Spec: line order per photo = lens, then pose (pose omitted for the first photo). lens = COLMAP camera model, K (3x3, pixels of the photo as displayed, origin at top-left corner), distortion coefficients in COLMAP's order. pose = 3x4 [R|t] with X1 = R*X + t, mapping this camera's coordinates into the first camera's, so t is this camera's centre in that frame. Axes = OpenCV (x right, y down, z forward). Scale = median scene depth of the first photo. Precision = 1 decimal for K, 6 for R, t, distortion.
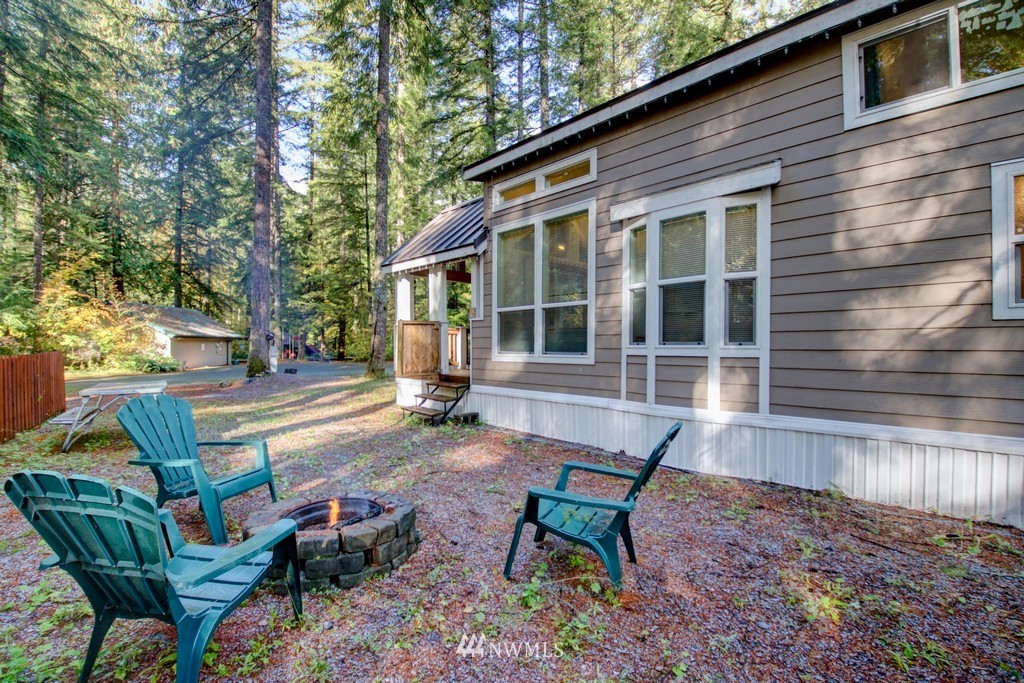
lens RADIAL K [[483.5, 0, 512.0], [0, 483.5, 341.5], [0, 0, 1]] dist [0.017419, -0.029556]
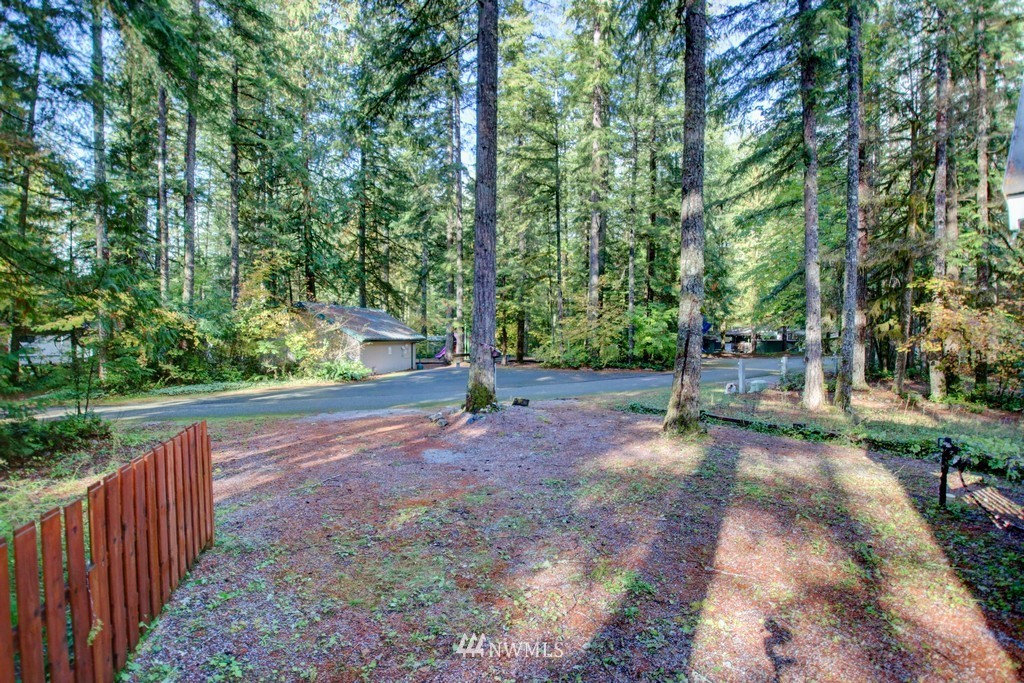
lens RADIAL K [[483.5, 0, 512.0], [0, 483.5, 341.5], [0, 0, 1]] dist [0.017419, -0.029556]
pose [[0.957320, 0.004615, -0.288994, -0.139715], [-0.000018, 0.999873, 0.015908, -0.018879], [0.289031, -0.015224, 0.957199, 0.174755]]
